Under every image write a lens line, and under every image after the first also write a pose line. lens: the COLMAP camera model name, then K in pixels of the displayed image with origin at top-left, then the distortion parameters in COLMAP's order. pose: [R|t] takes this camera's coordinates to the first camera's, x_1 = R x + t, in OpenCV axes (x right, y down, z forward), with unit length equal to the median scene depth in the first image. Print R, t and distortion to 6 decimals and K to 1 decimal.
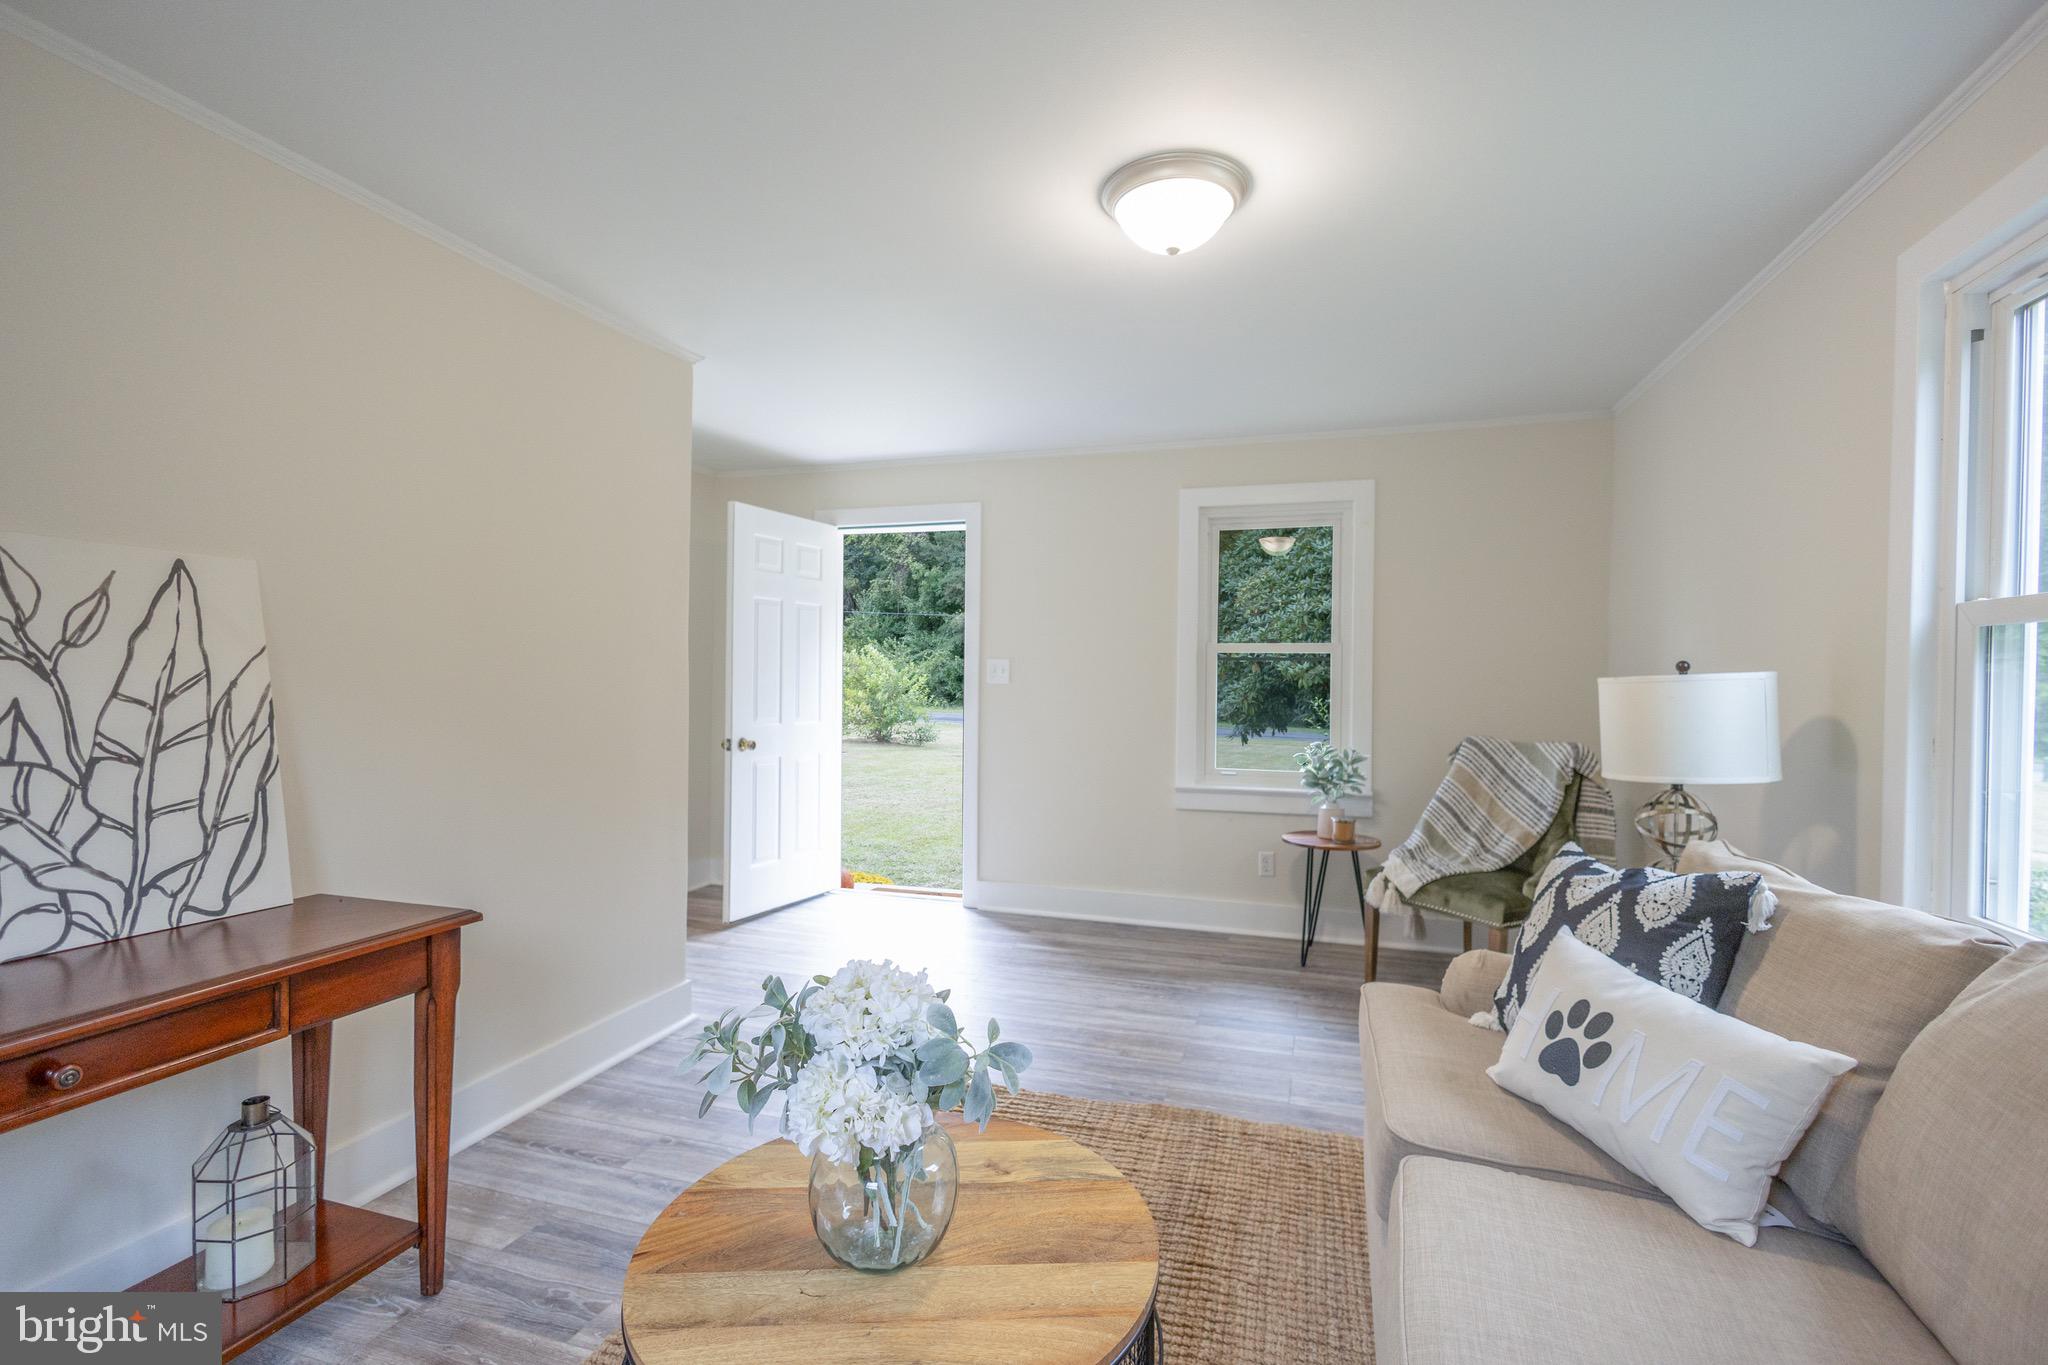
lens RADIAL K [[937.8, 0, 1033.9], [0, 937.8, 685.5], [0, 0, 1]] dist [-0.000166, -0.000539]
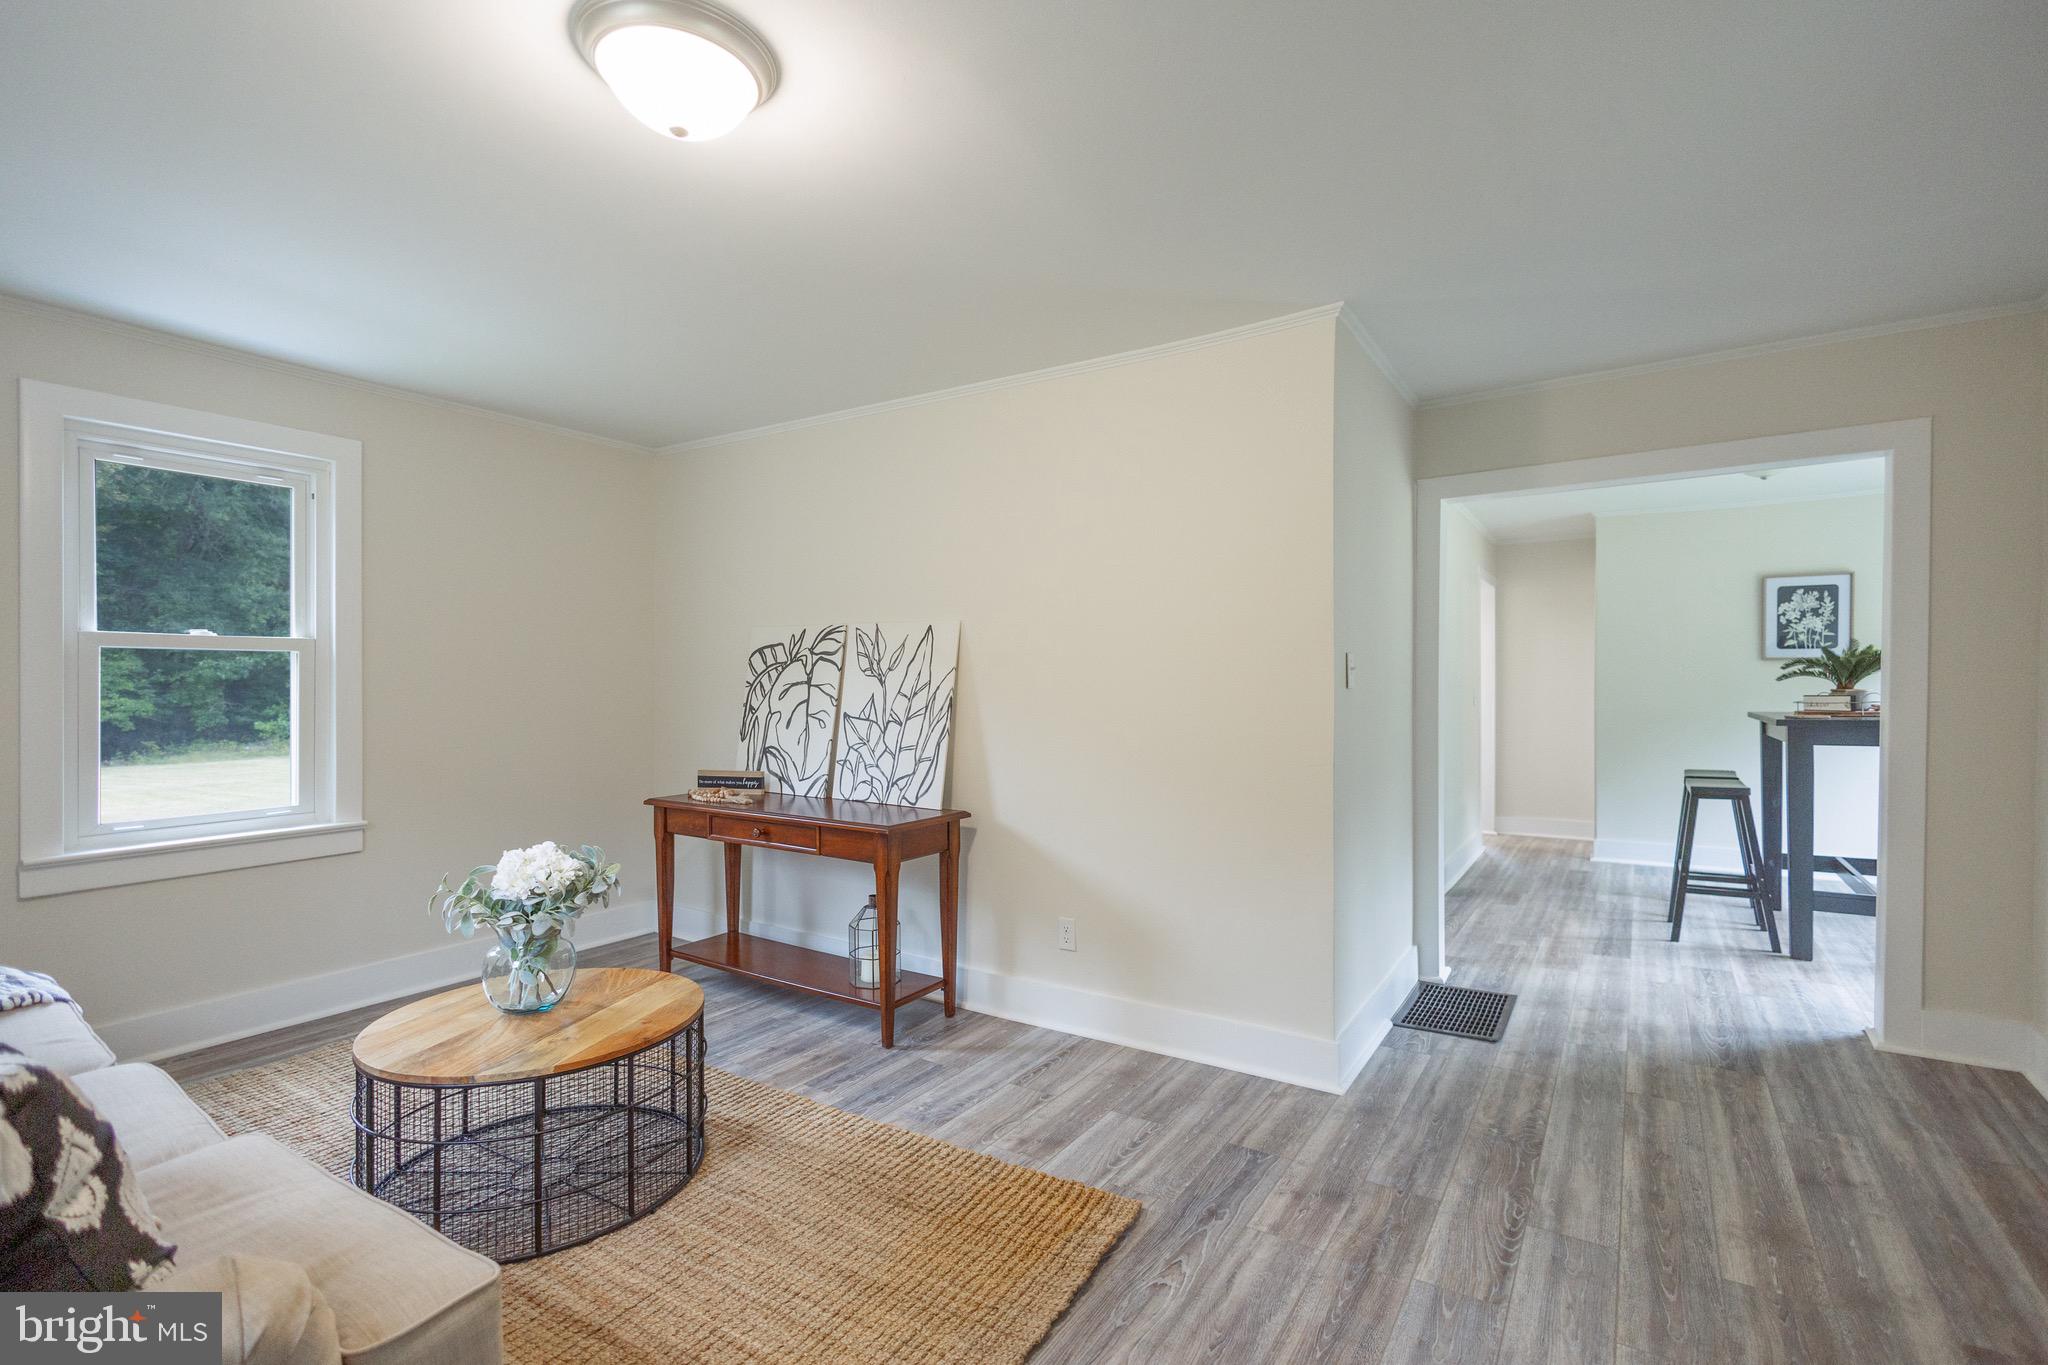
lens RADIAL K [[937.8, 0, 1033.9], [0, 937.8, 685.5], [0, 0, 1]] dist [-0.000166, -0.000539]
pose [[-0.268804, -0.003019, -0.963190, 0.978280], [-0.010885, 0.999941, -0.000096, -0.008918], [0.963133, 0.010458, -0.268821, 1.808854]]
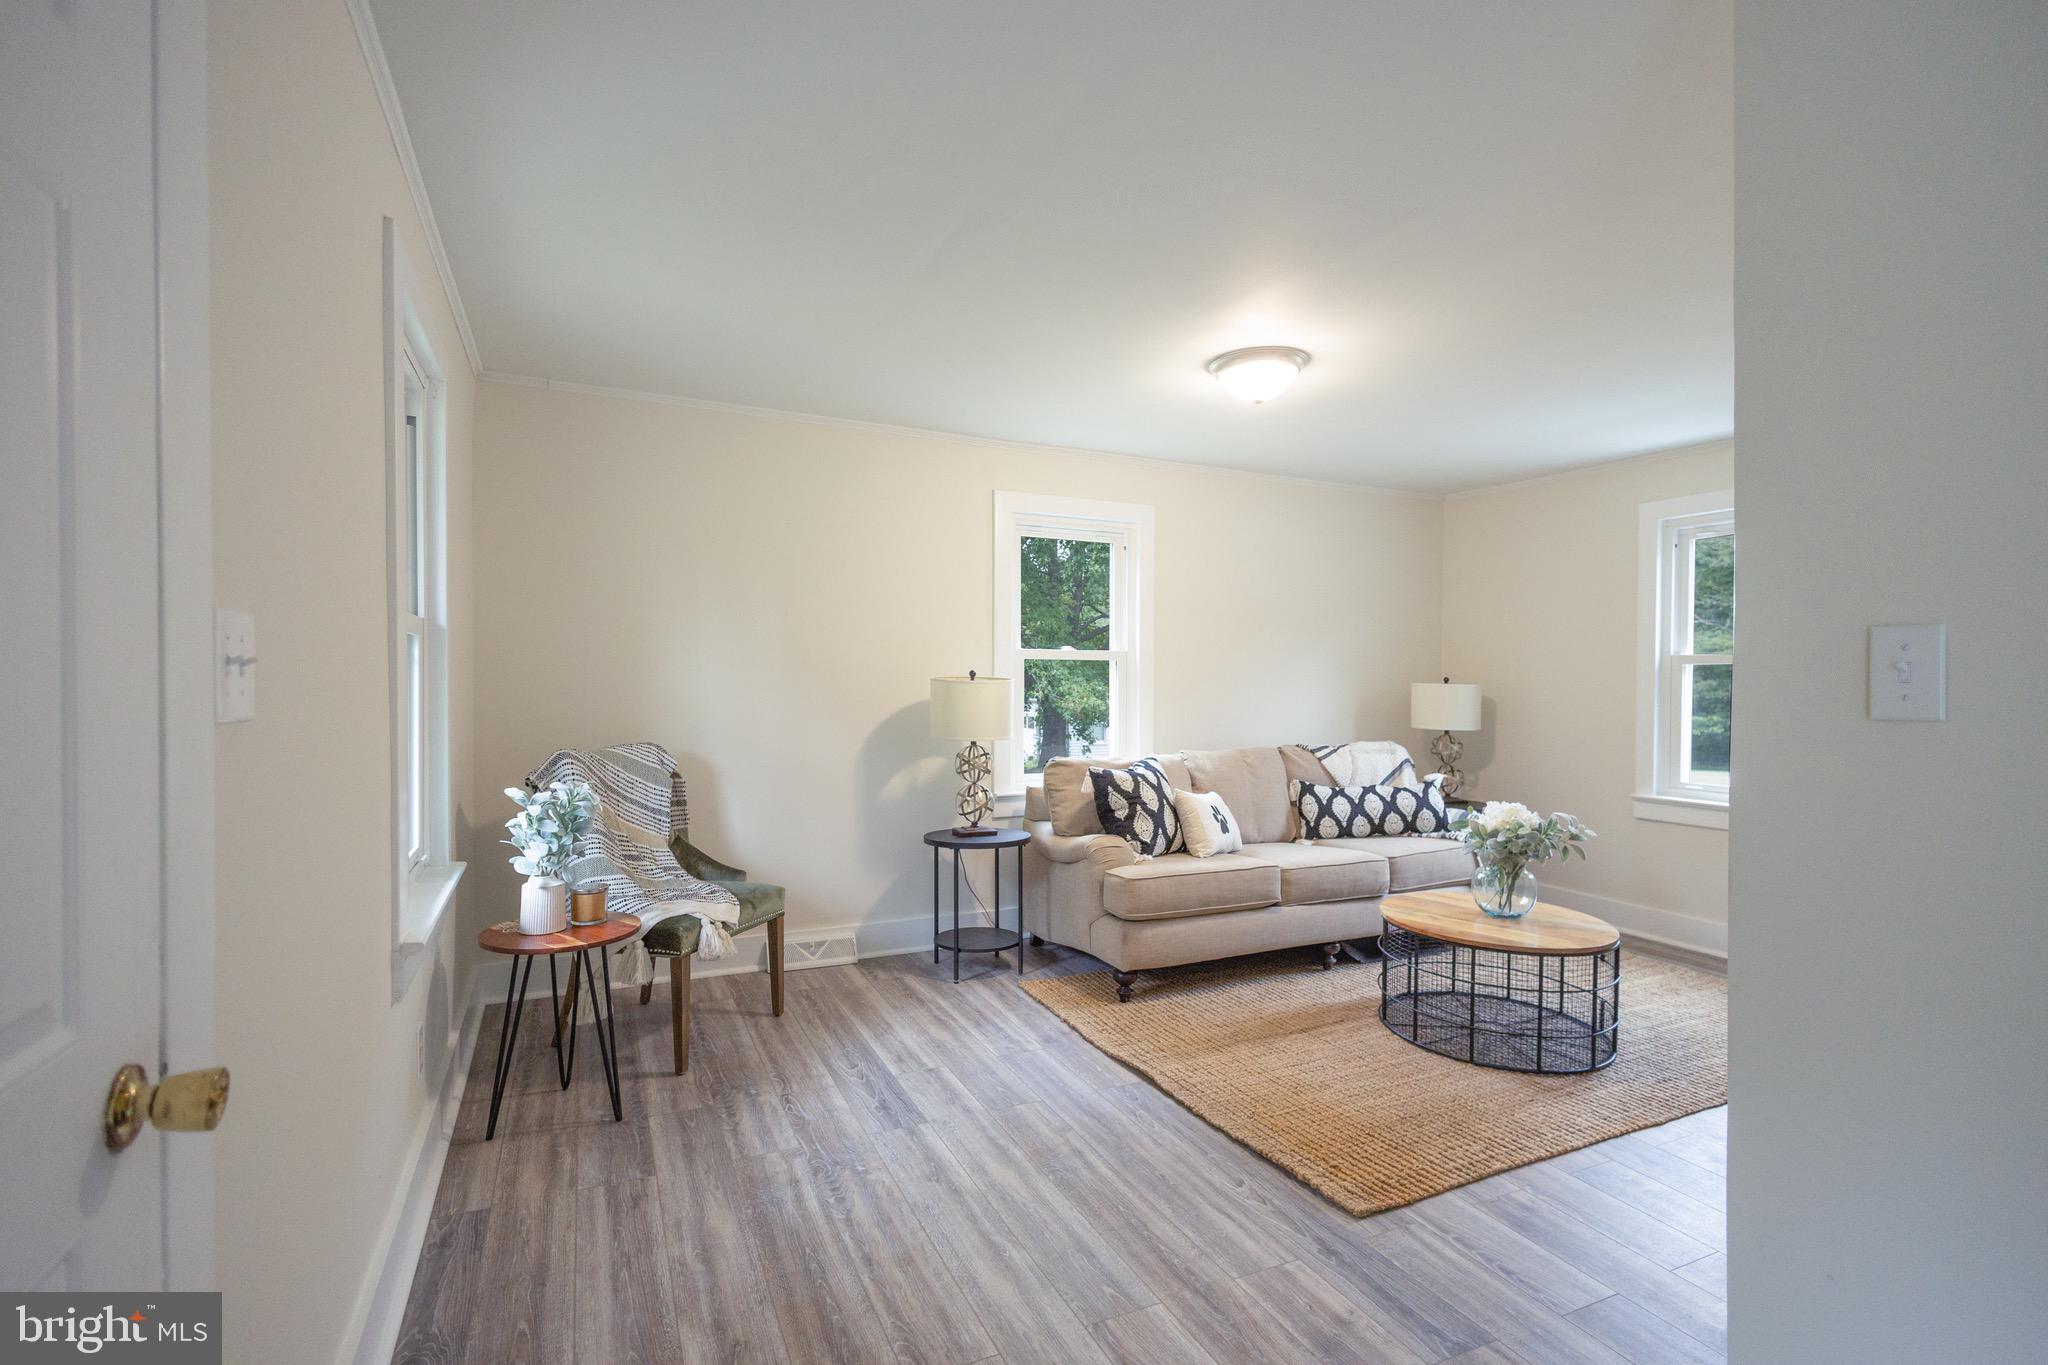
lens RADIAL K [[928.2, 0, 1024.0], [0, 928.2, 682.5], [0, 0, 1]] dist [0.004358, -0.001762]
pose [[-0.674594, -0.018417, 0.737959, -0.854212], [-0.006911, 0.999802, 0.018634, -0.048361], [-0.738157, 0.007470, -0.674588, 2.770893]]
